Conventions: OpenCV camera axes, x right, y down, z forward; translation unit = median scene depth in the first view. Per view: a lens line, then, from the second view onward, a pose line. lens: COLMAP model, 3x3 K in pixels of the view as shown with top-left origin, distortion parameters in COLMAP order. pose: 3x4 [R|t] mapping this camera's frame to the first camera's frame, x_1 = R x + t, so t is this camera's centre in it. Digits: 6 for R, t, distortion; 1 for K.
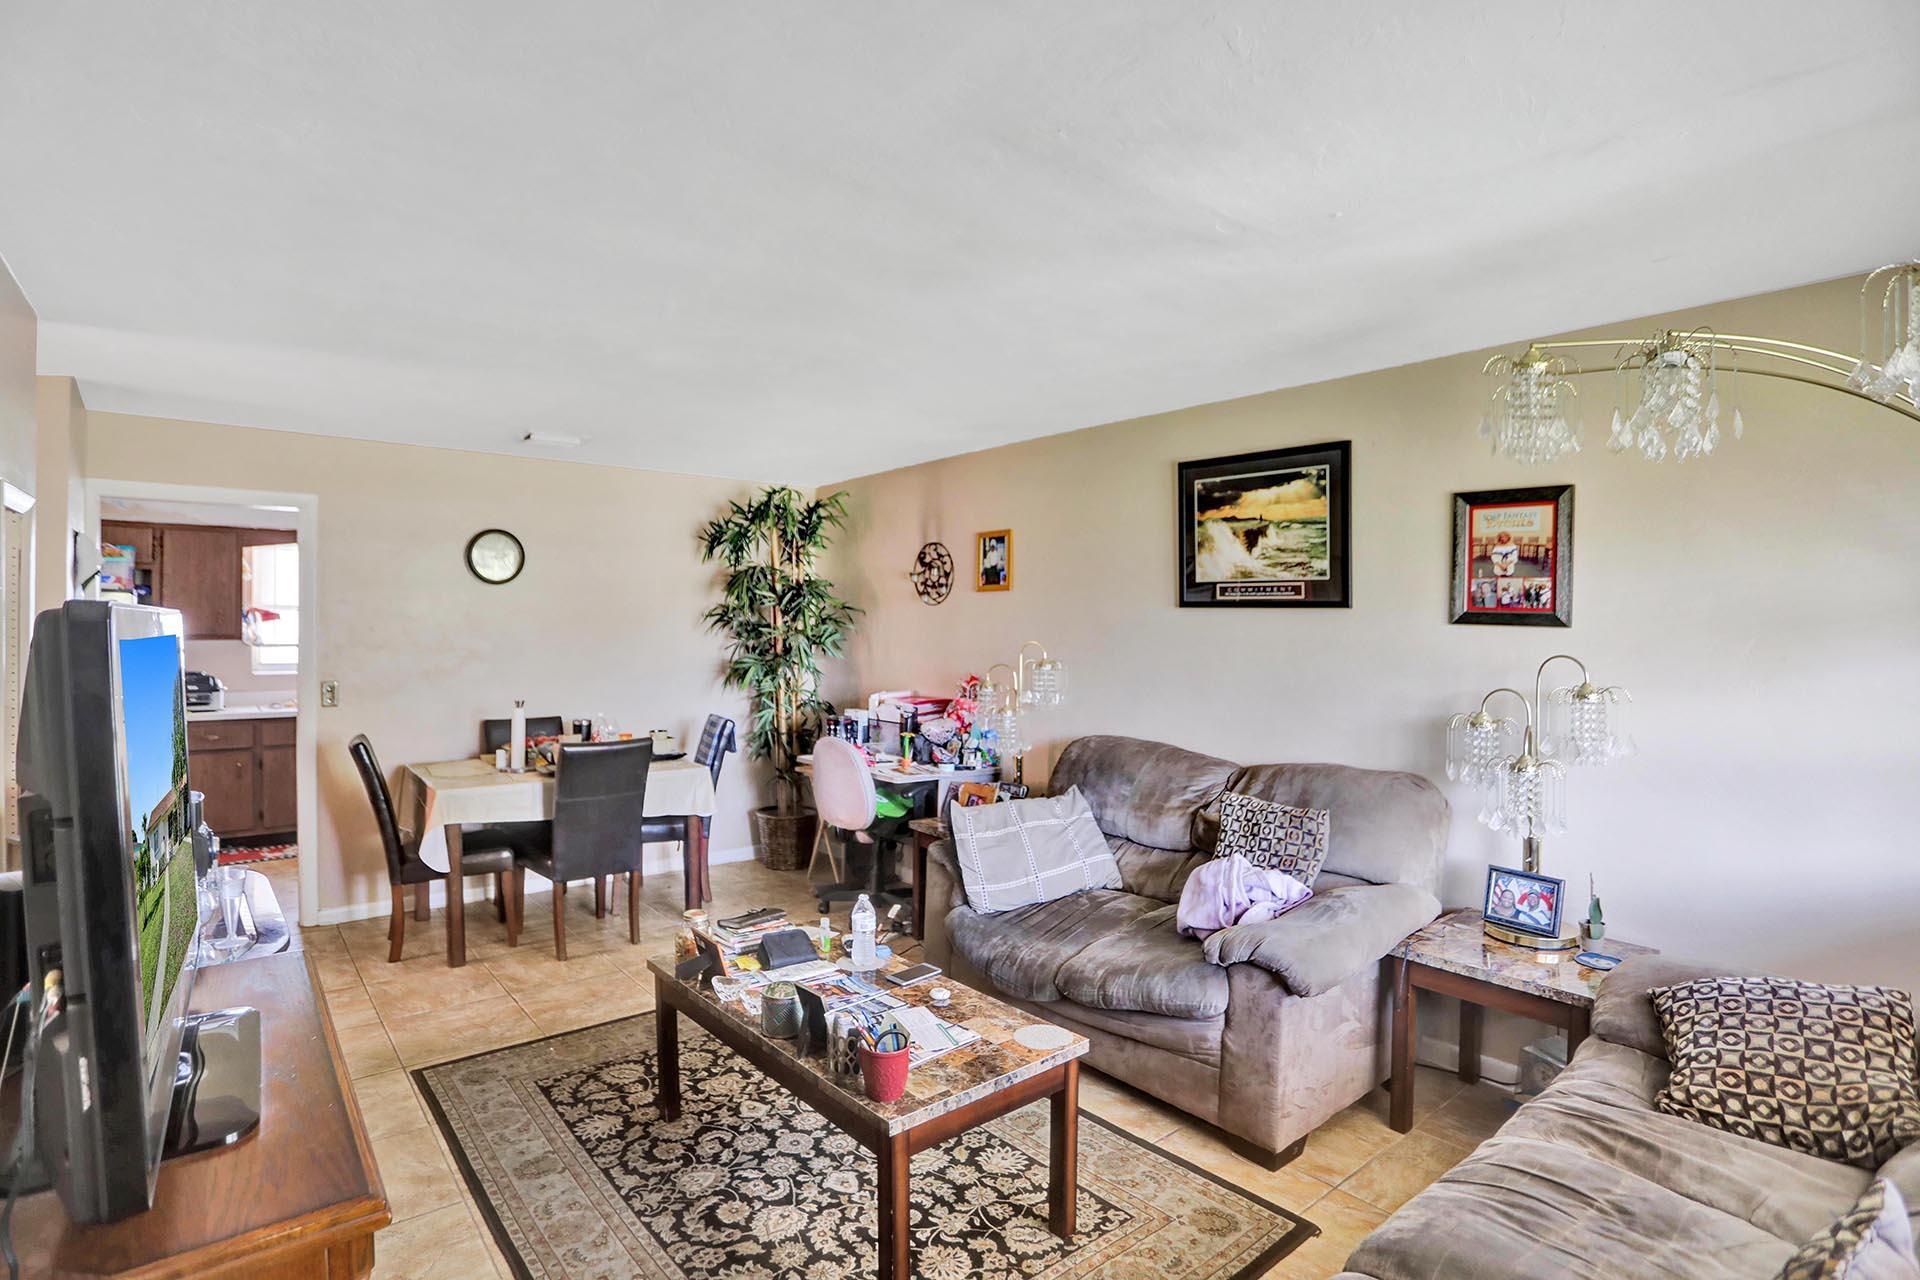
lens RADIAL K [[959.9, 0, 978.6], [0, 959.9, 617.4], [0, 0, 1]] dist [-0.058993, 0.018594]
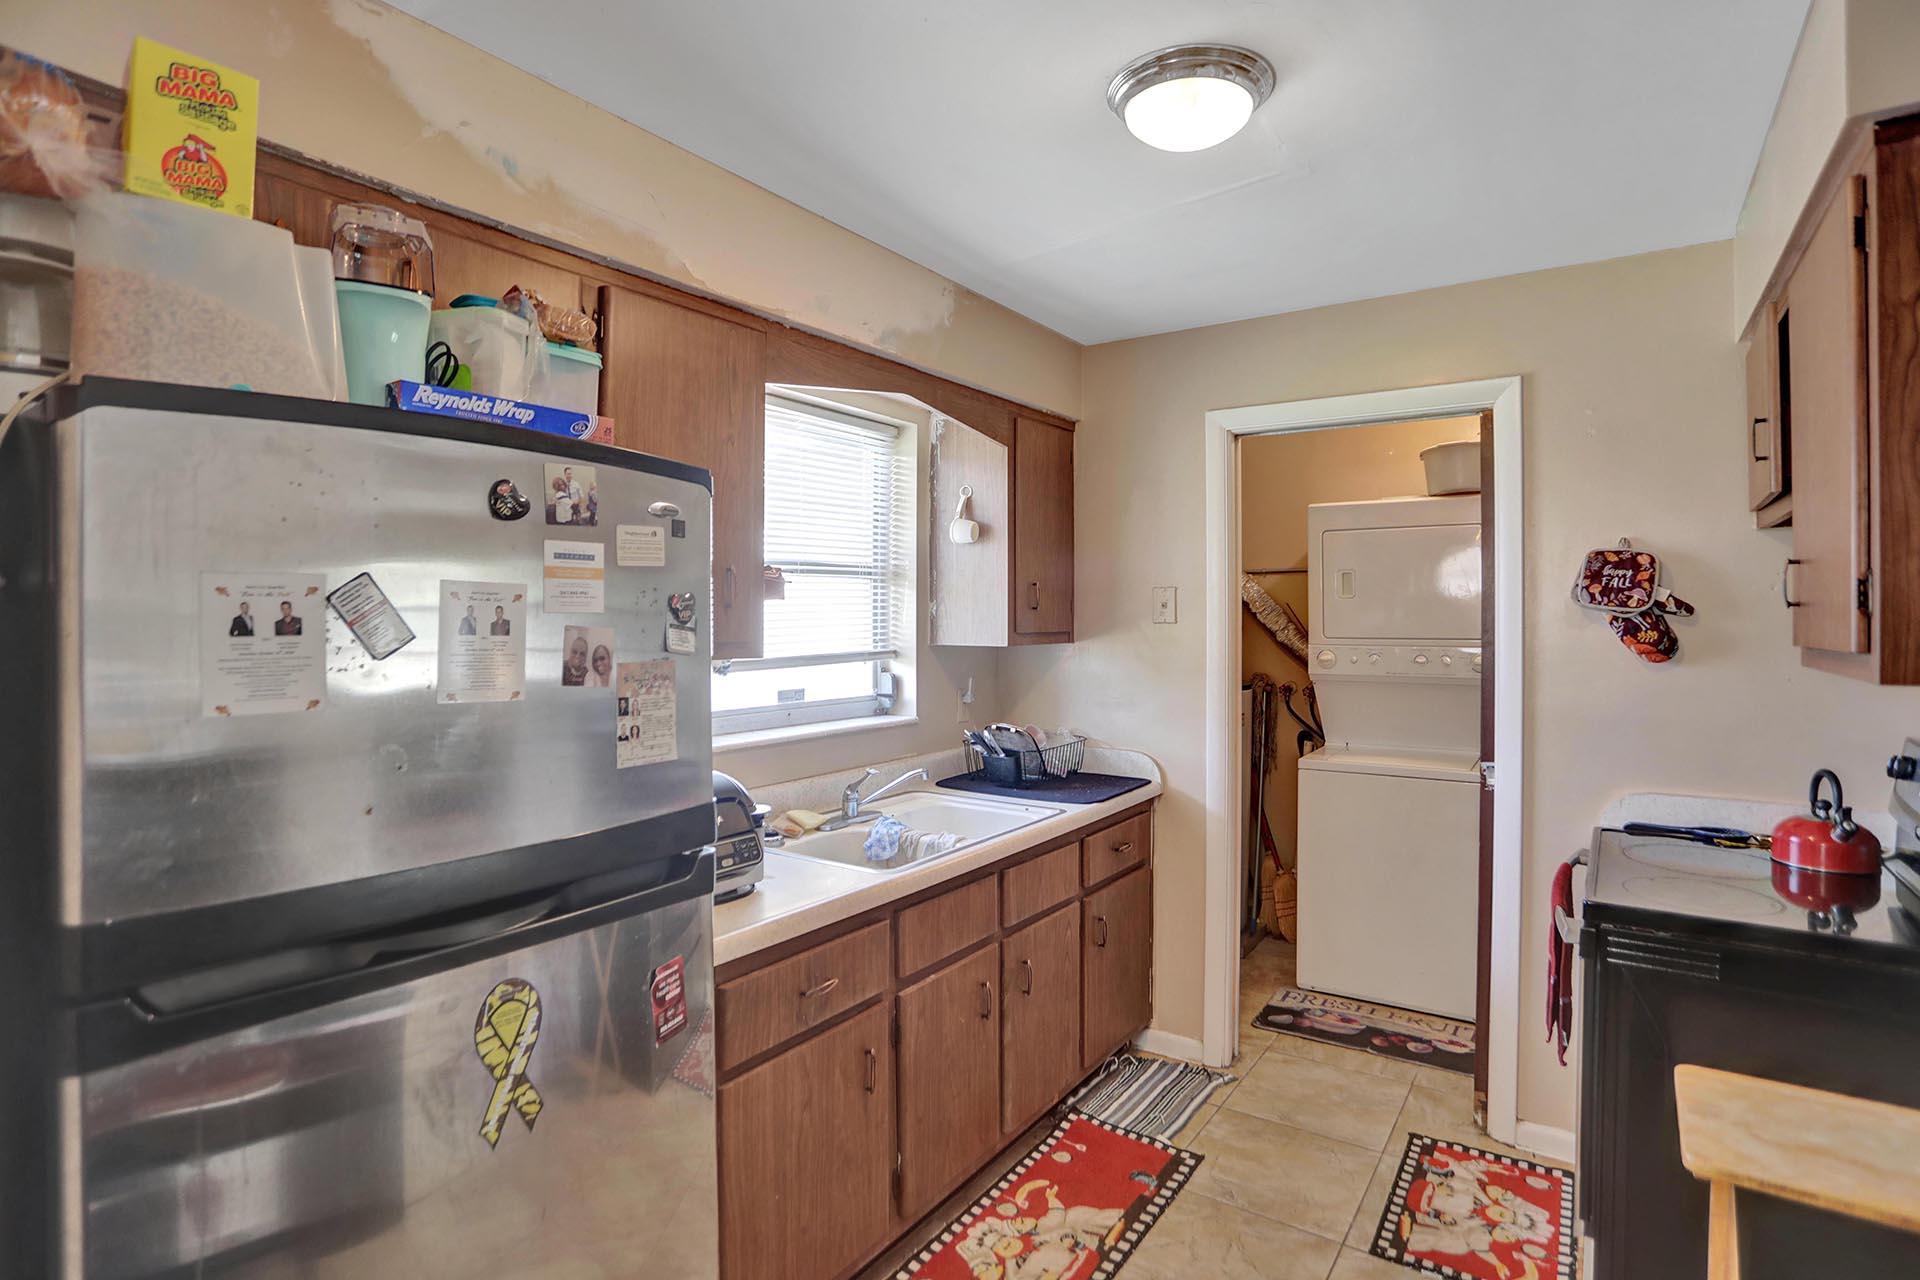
lens RADIAL K [[959.9, 0, 958.5], [0, 959.9, 610.2], [0, 0, 1]] dist [-0.058993, 0.018594]
pose [[0.961382, -0.004620, 0.275179, -0.946151], [0.005756, 0.999978, -0.003323, 0.011113], [-0.275157, 0.004778, 0.961387, 0.755636]]
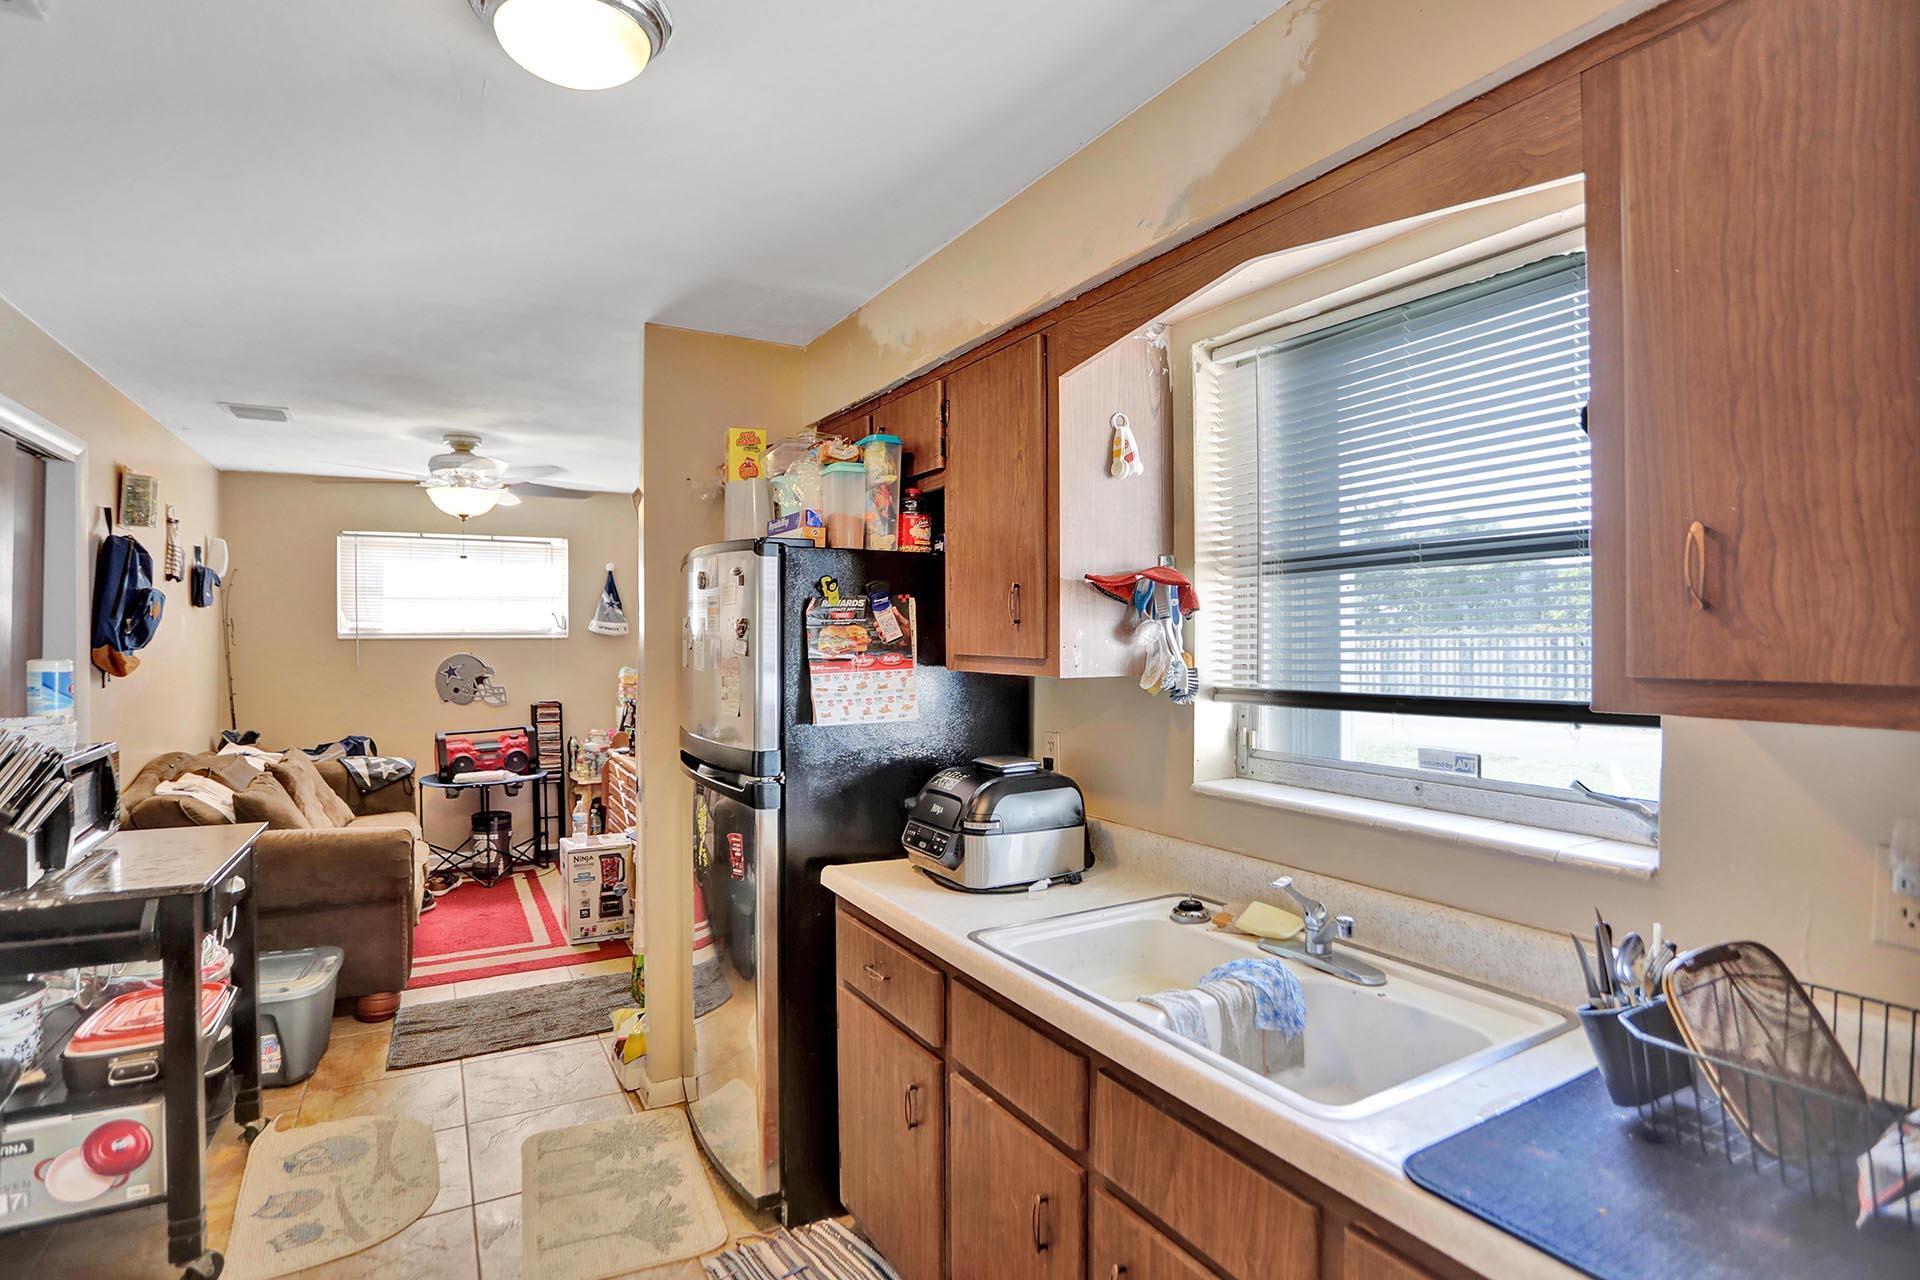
lens RADIAL K [[959.9, 0, 942.7], [0, 959.9, 645.8], [0, 0, 1]] dist [-0.058993, 0.018594]
pose [[-0.172701, 0.004112, -0.984966, -0.547029], [-0.000177, 0.999991, 0.004206, 0.015692], [0.984974, 0.000901, -0.172698, 1.178295]]
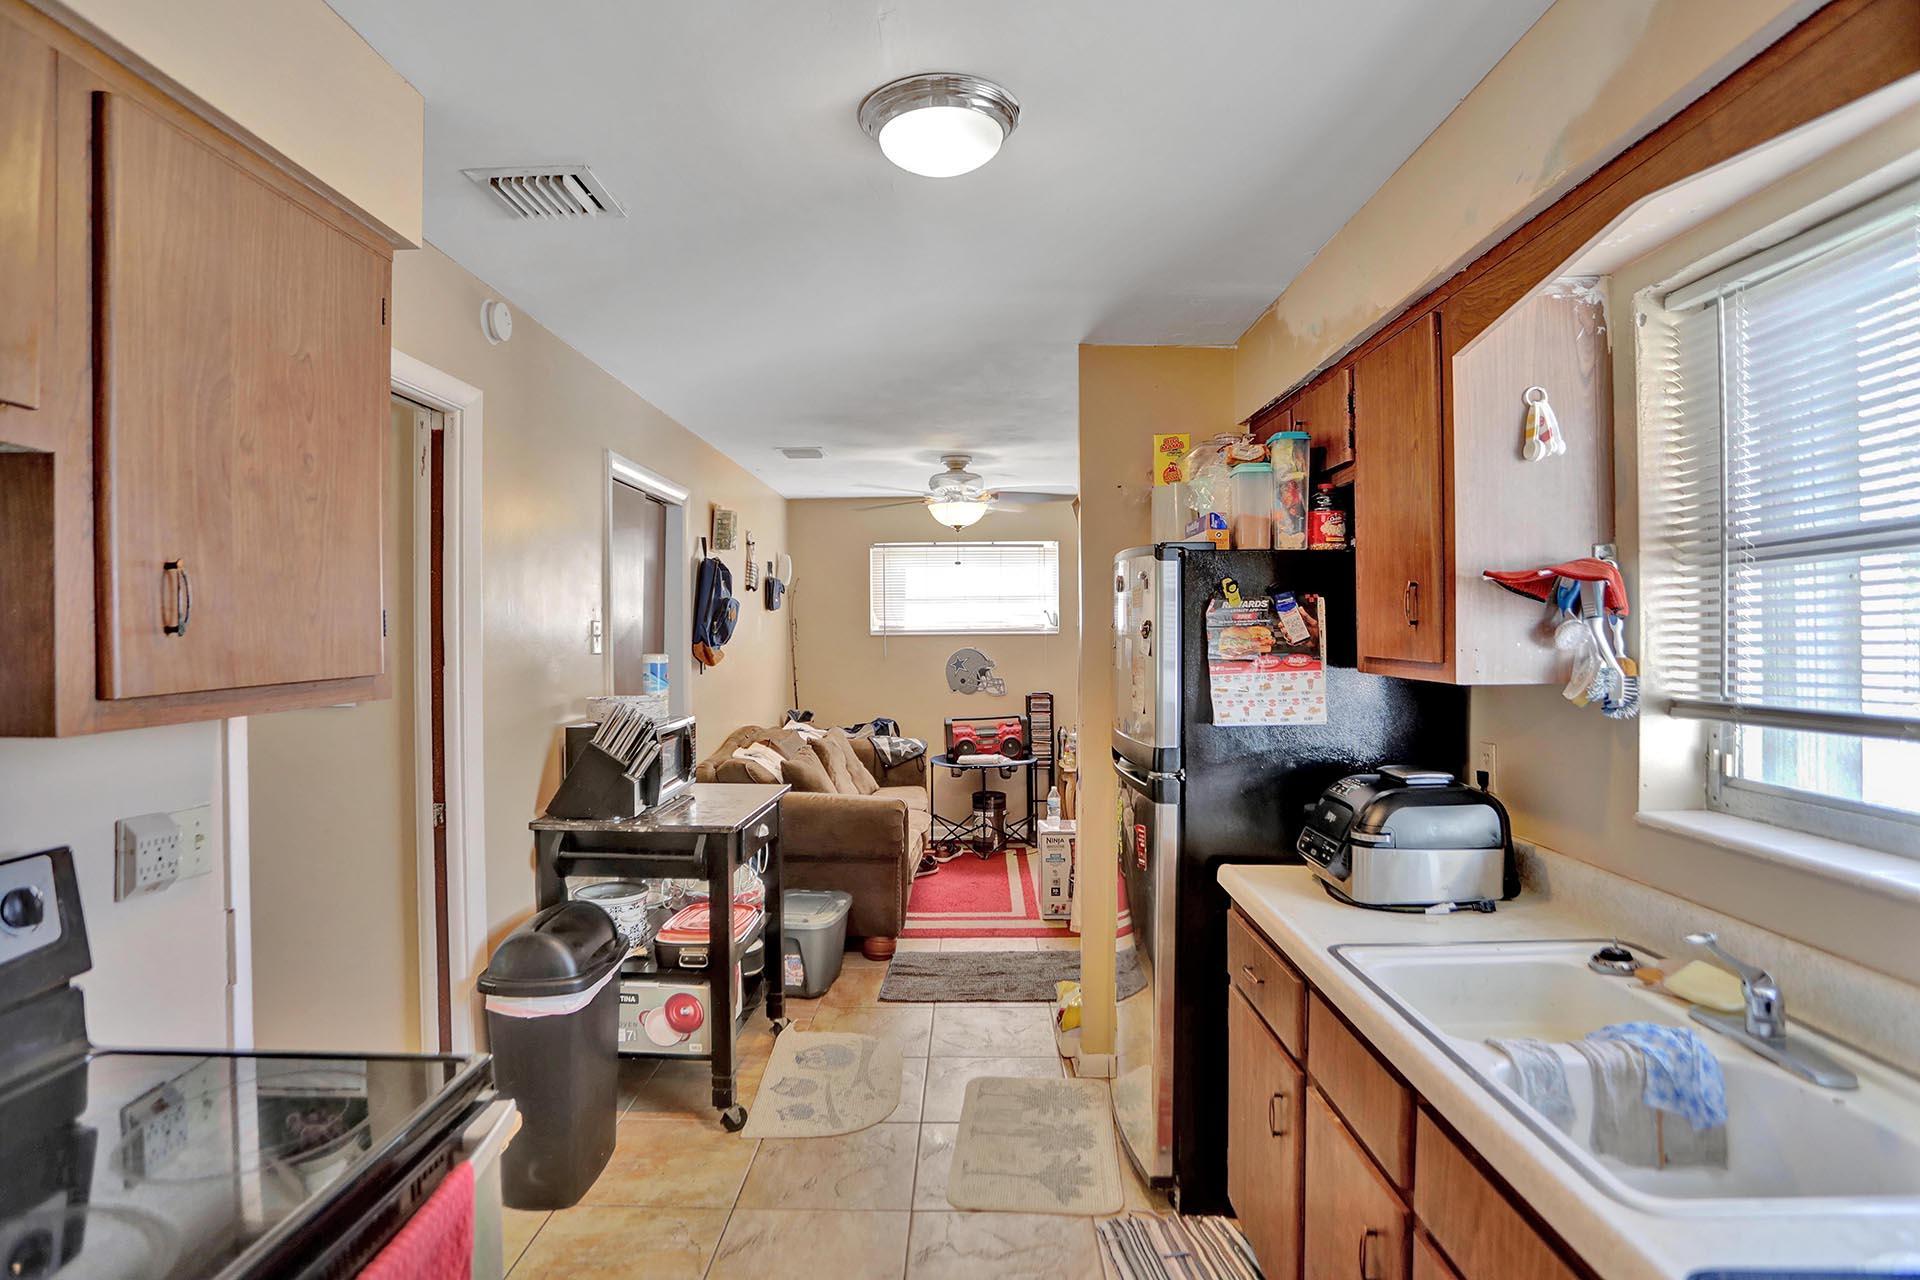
lens RADIAL K [[1006.6, 0, 950.5], [0, 1006.6, 636.1], [0, 0, 1]] dist [-0.040067, 0.010283]
pose [[-0.655110, 0.004192, -0.755522, -0.536327], [0.002306, 0.999991, 0.003550, 0.010762], [0.755530, 0.000583, -0.655114, 1.253492]]
